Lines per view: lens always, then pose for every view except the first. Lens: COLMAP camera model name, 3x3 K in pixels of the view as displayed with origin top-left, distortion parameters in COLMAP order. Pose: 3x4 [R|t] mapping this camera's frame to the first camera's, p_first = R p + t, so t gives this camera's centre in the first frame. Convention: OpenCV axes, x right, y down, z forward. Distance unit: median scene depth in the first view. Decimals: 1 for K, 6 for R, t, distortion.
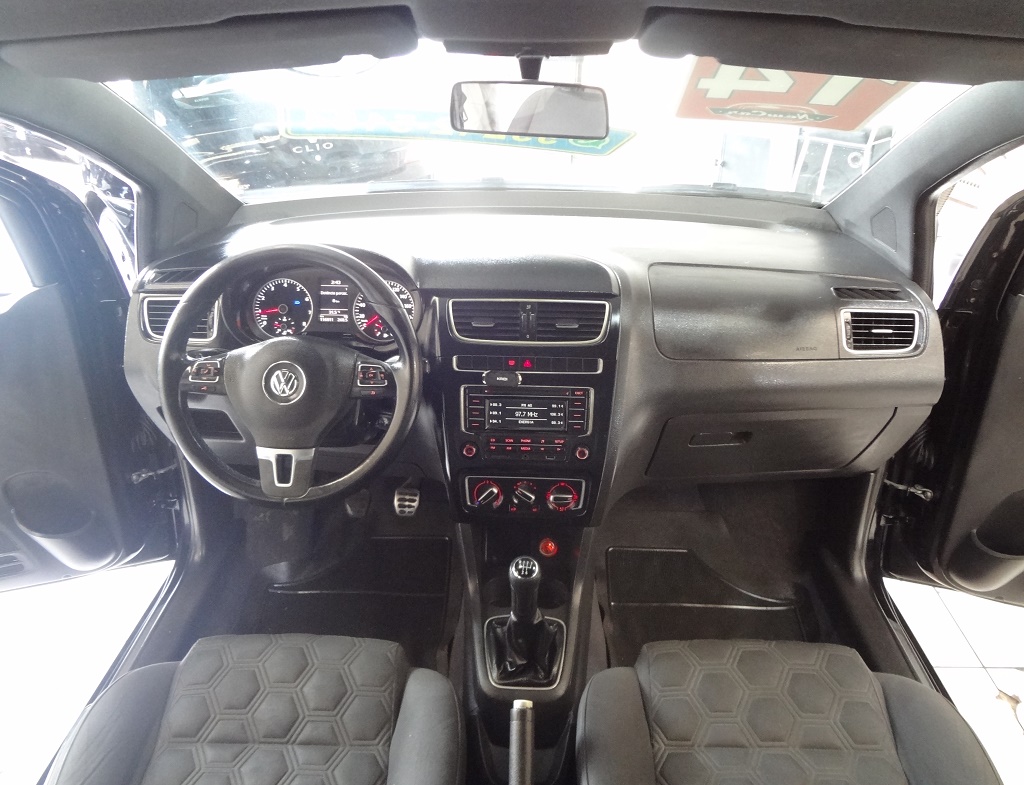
lens RADIAL K [[804.2, 0, 510.5], [0, 804.2, 393.9], [0, 0, 1]] dist [0.000923, -0.009816]
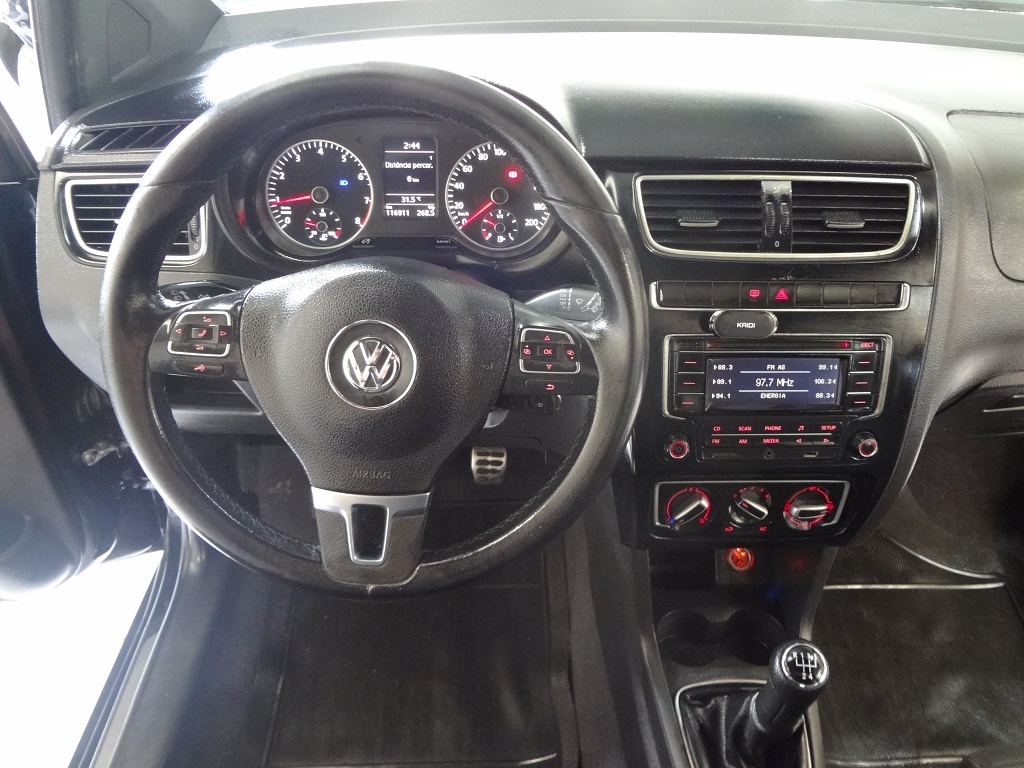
lens RADIAL K [[767.9, 0, 519.3], [0, 767.9, 381.2], [0, 0, 1]] dist [-0.040158, 0.029530]
pose [[0.997406, -0.028387, 0.066146, -0.190520], [0.016701, 0.985138, 0.170952, -0.069215], [-0.070016, -0.169404, 0.983057, 0.458649]]
